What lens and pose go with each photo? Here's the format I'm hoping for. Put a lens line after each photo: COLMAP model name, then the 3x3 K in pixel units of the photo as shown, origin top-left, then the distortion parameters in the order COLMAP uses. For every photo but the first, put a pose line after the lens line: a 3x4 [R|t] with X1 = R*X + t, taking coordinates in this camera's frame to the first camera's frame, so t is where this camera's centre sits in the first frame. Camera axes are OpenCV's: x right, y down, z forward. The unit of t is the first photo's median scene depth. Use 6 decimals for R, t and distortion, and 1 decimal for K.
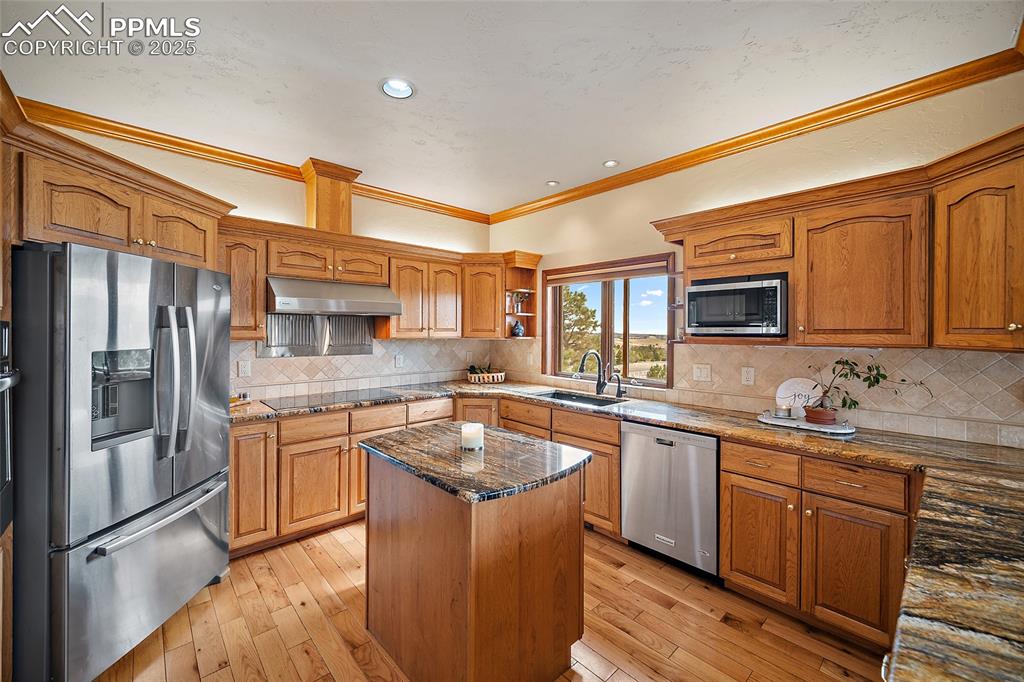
lens RADIAL K [[406.9, 0, 516.8], [0, 406.9, 333.7], [0, 0, 1]] dist [-0.001555, 0.000143]
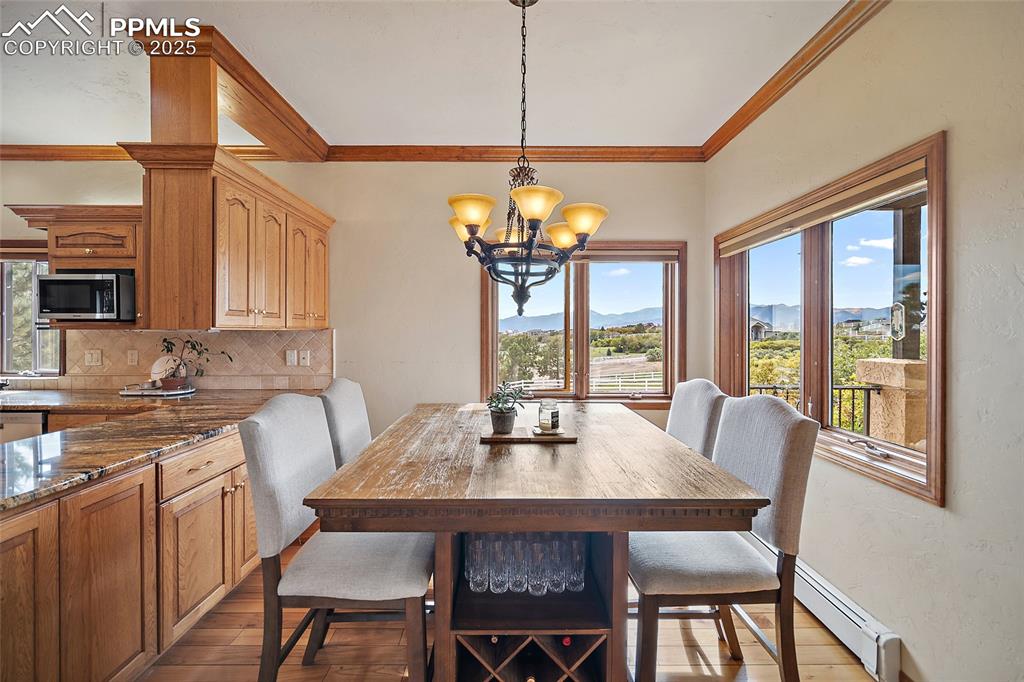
lens RADIAL K [[411.6, 0, 513.4], [0, 411.6, 333.5], [0, 0, 1]] dist [-0.000671, 0.000198]
pose [[0.690385, -0.007102, 0.723408, 0.408539], [0.005344, 0.999975, 0.004717, 0.031468], [-0.723423, 0.000609, 0.690405, -0.502566]]
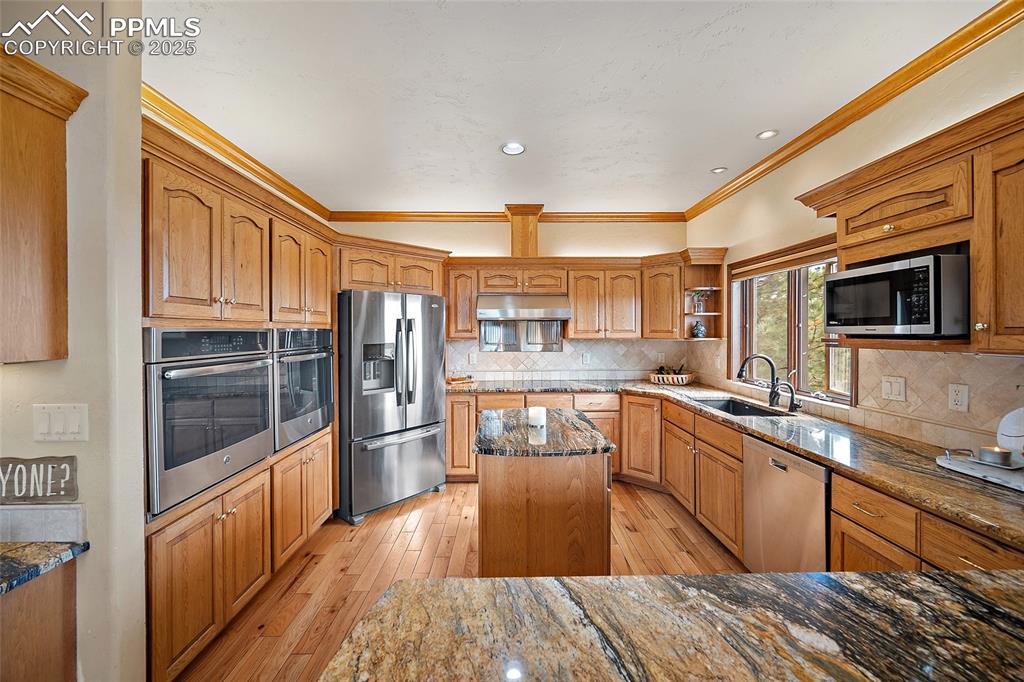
lens RADIAL K [[406.9, 0, 516.8], [0, 406.9, 333.7], [0, 0, 1]] dist [-0.001555, 0.000143]
pose [[0.744676, -0.002024, -0.667423, 0.411553], [0.000315, 0.999996, -0.002681, 0.000523], [0.667426, 0.001787, 0.744674, 0.016241]]
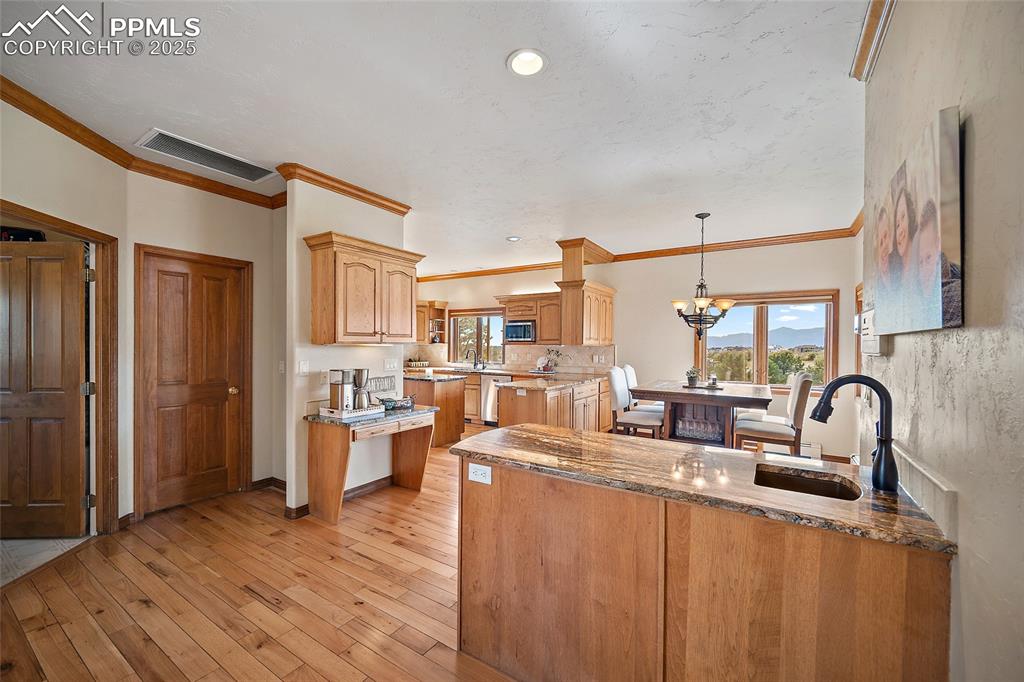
lens RADIAL K [[409.7, 0, 512.8], [0, 409.7, 347.7], [0, 0, 1]] dist [-0.000910, 0.000014]
pose [[0.970273, 0.001815, 0.242005, -0.150710], [-0.002201, 0.999997, 0.001325, 0.034250], [-0.242002, -0.001819, 0.970274, -1.334245]]
